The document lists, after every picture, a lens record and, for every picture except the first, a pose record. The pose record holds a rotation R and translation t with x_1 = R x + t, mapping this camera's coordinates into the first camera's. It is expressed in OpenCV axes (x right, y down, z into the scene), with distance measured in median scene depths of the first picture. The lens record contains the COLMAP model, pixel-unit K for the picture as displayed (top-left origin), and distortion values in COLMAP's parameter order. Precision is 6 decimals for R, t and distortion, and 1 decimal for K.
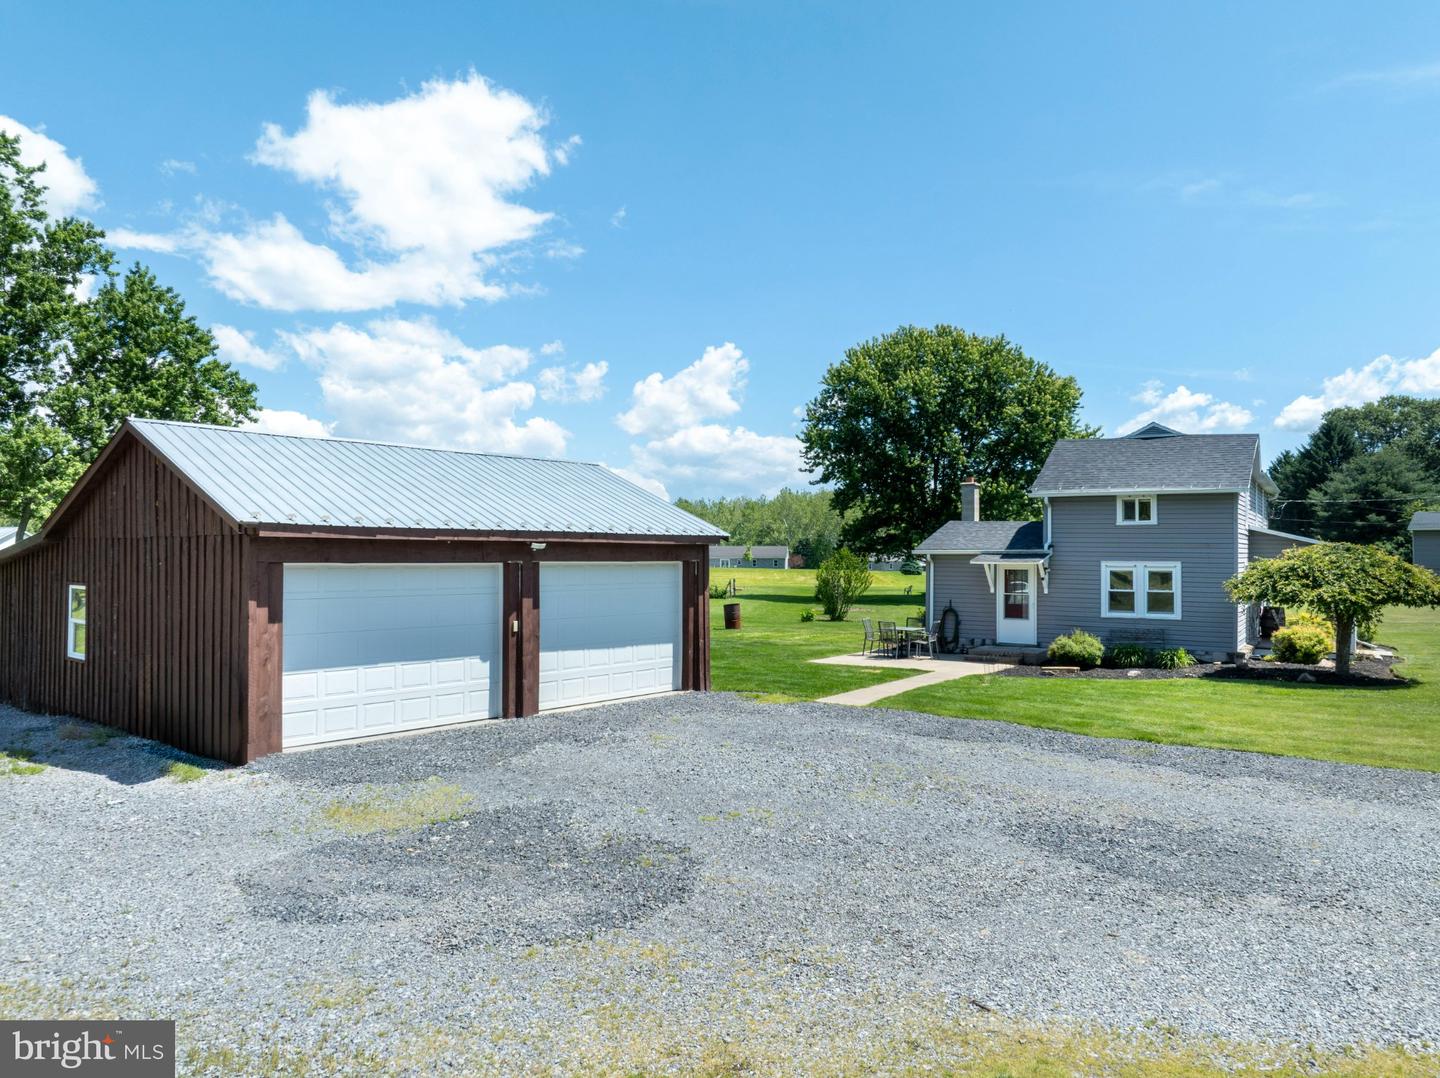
lens RADIAL K [[1014.3, 0, 729.4], [0, 1014.3, 557.4], [0, 0, 1]] dist [-0.040649, 0.007683]
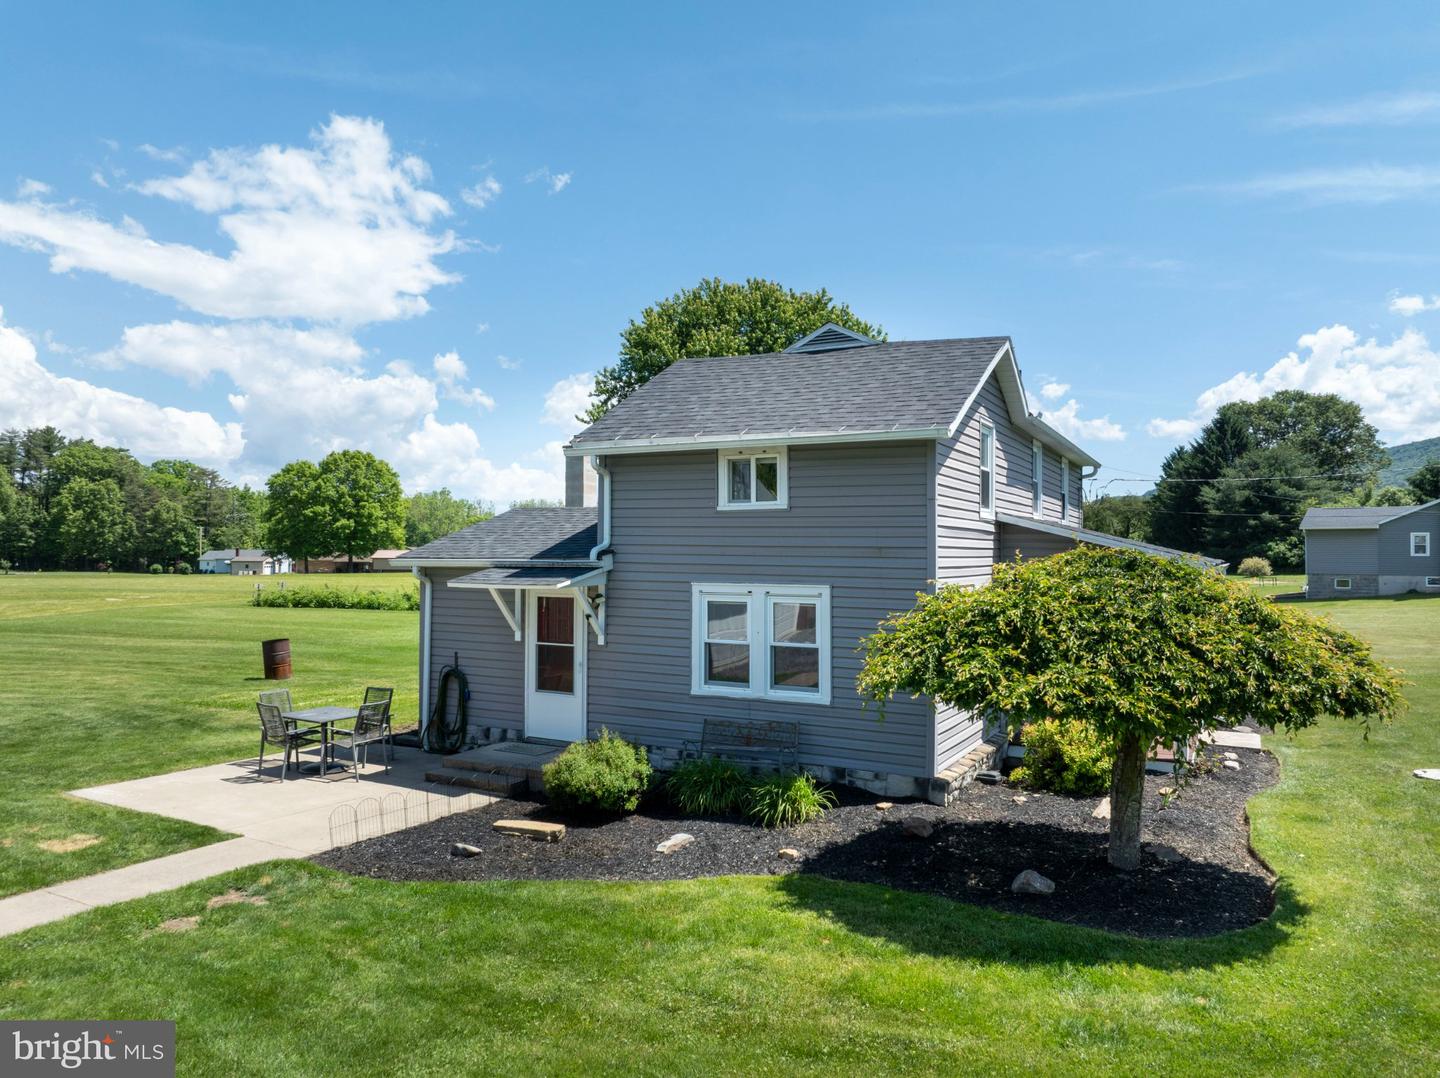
lens RADIAL K [[1014.3, 0, 726.5], [0, 1014.3, 563.5], [0, 0, 1]] dist [-0.040649, 0.007683]
pose [[0.997212, -0.001365, 0.074608, 0.327185], [0.000883, 0.999979, 0.006489, -0.008691], [-0.074615, -0.006405, 0.997192, 0.466412]]
